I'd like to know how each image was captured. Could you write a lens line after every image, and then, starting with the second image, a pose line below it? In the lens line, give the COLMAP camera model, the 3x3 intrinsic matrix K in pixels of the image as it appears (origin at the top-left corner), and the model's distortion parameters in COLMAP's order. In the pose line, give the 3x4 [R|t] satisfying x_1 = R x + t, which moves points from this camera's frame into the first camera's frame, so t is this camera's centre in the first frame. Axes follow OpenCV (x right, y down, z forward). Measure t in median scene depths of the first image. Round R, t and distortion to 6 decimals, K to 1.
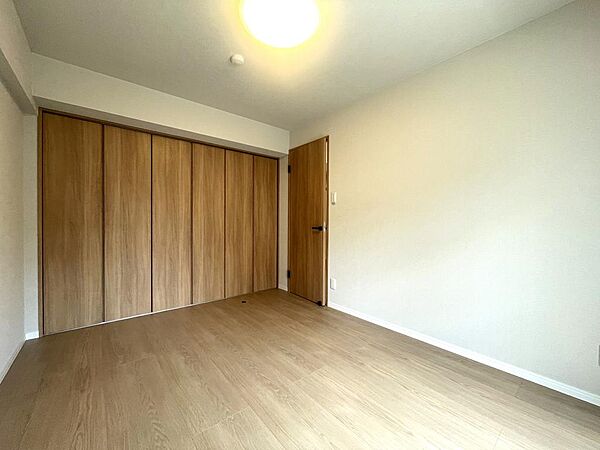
lens RADIAL K [[243.2, 0, 300.0], [0, 243.2, 225.0], [0, 0, 1]] dist [-0.002319, 0.000078]
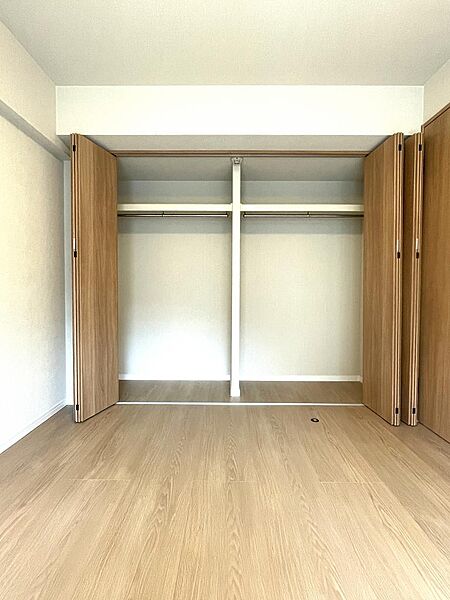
lens RADIAL K [[307.2, 0, 225.0], [0, 307.2, 300.0], [0, 0, 1]] dist [0.000354, -0.000523]
pose [[0.763294, 0.020152, -0.645736, 0.066054], [-0.007736, 0.999727, 0.022054, 0.025905], [0.646005, -0.011838, 0.763242, 0.343590]]
